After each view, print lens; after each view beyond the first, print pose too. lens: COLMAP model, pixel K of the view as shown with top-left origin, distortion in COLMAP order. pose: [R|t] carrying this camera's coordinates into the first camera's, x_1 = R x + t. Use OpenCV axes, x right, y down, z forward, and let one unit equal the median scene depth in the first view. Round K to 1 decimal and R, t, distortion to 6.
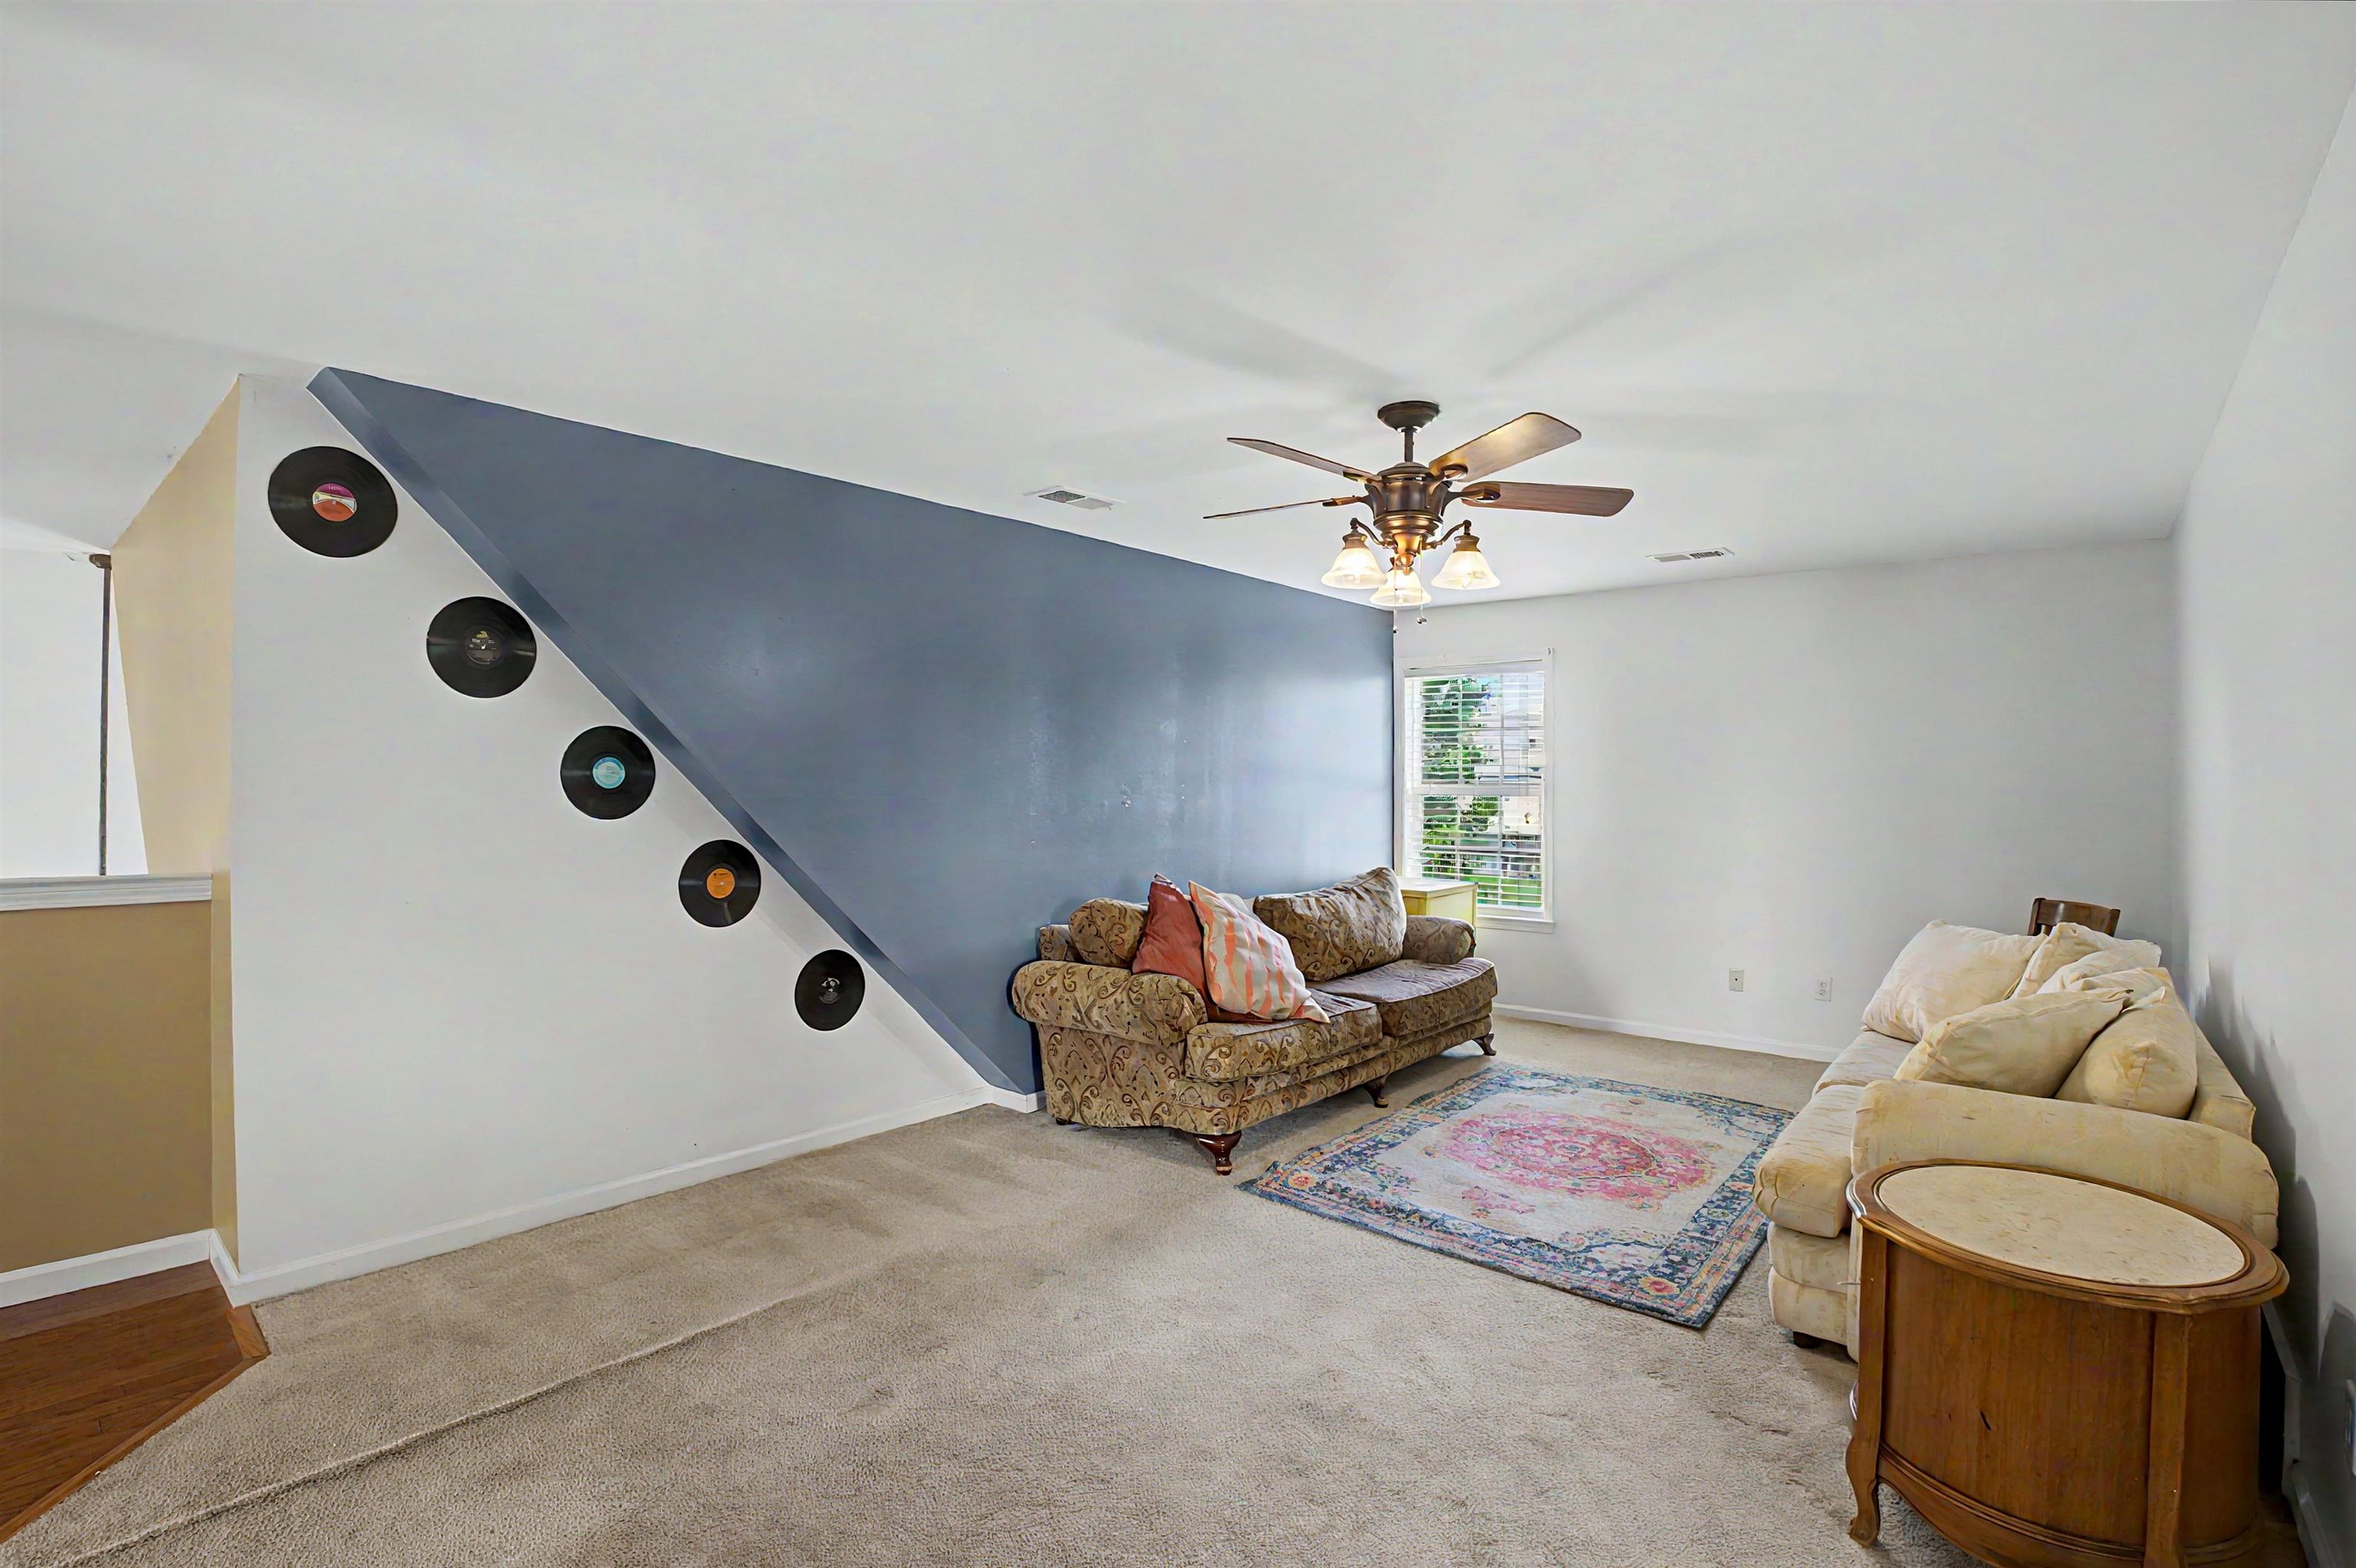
lens RADIAL K [[1097.6, 0, 1188.5], [0, 1097.6, 786.1], [0, 0, 1]] dist [-0.067543, 0.016150]
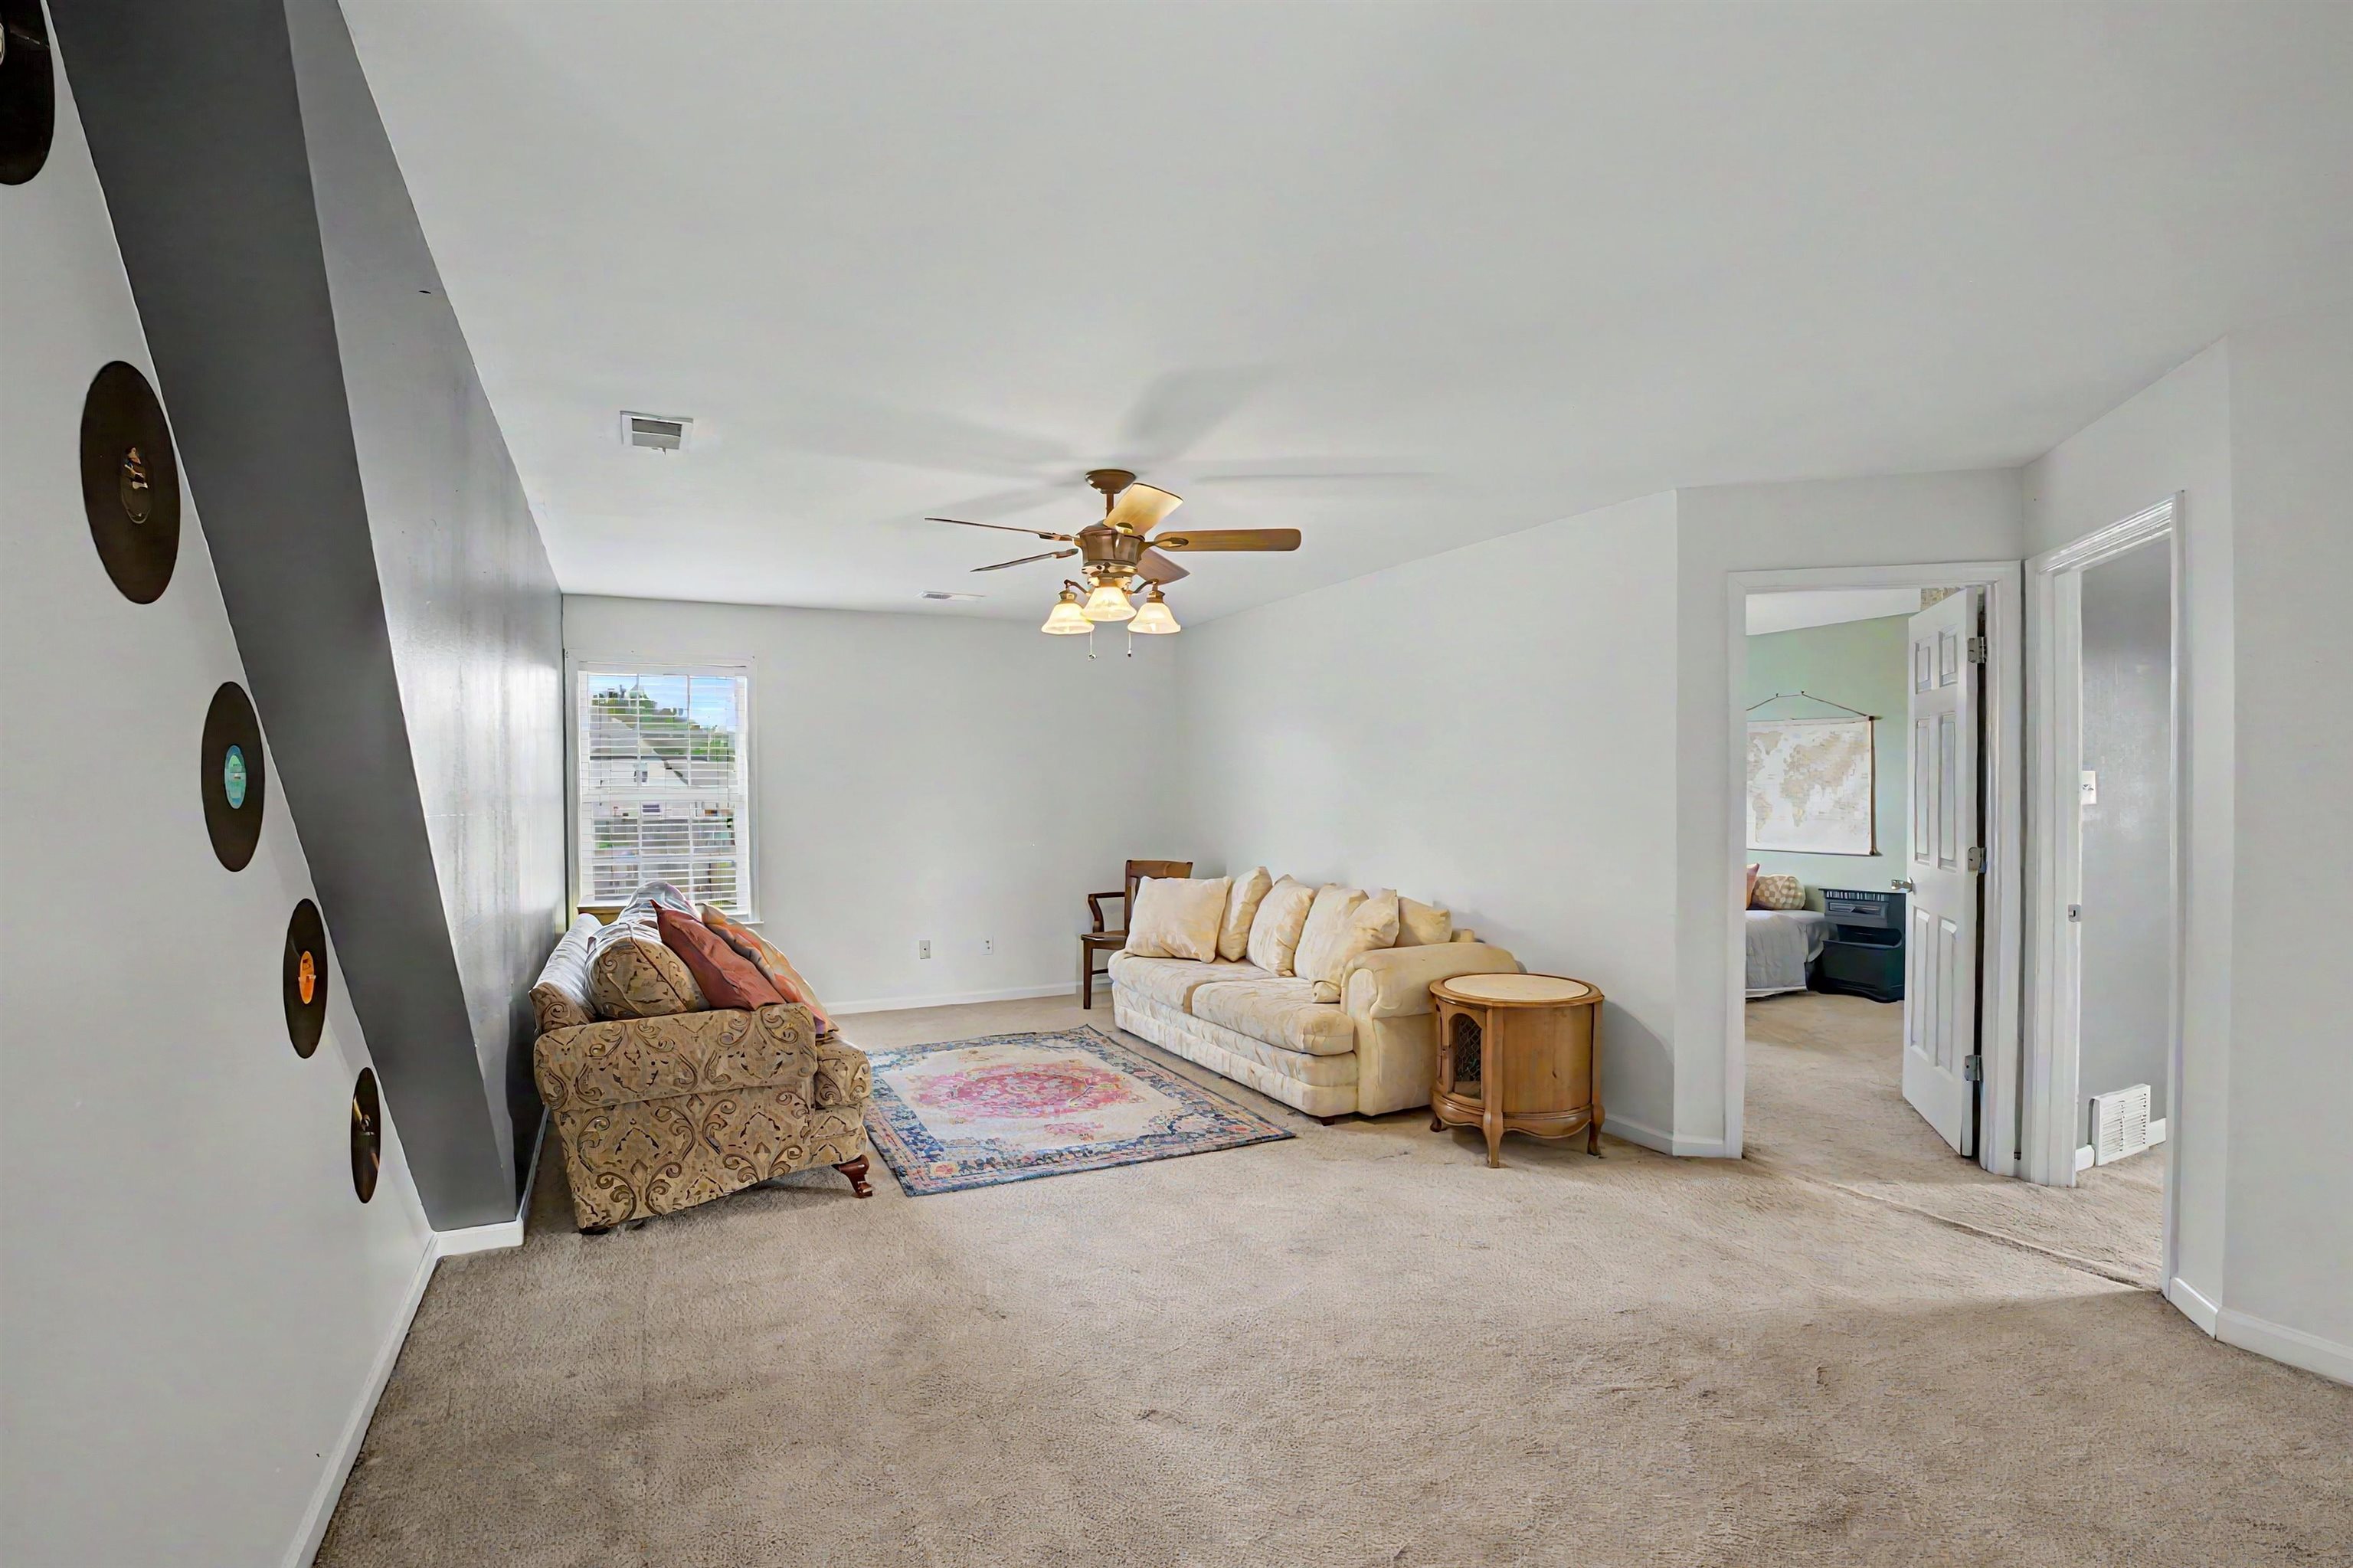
lens RADIAL K [[1107.6, 0, 1169.5], [0, 1107.6, 803.7], [0, 0, 1]] dist [-0.070503, 0.017764]
pose [[0.400076, -0.020809, 0.916246, -0.738007], [0.011085, 0.999779, 0.017866, -0.003021], [-0.916415, 0.003009, 0.400218, 0.370489]]
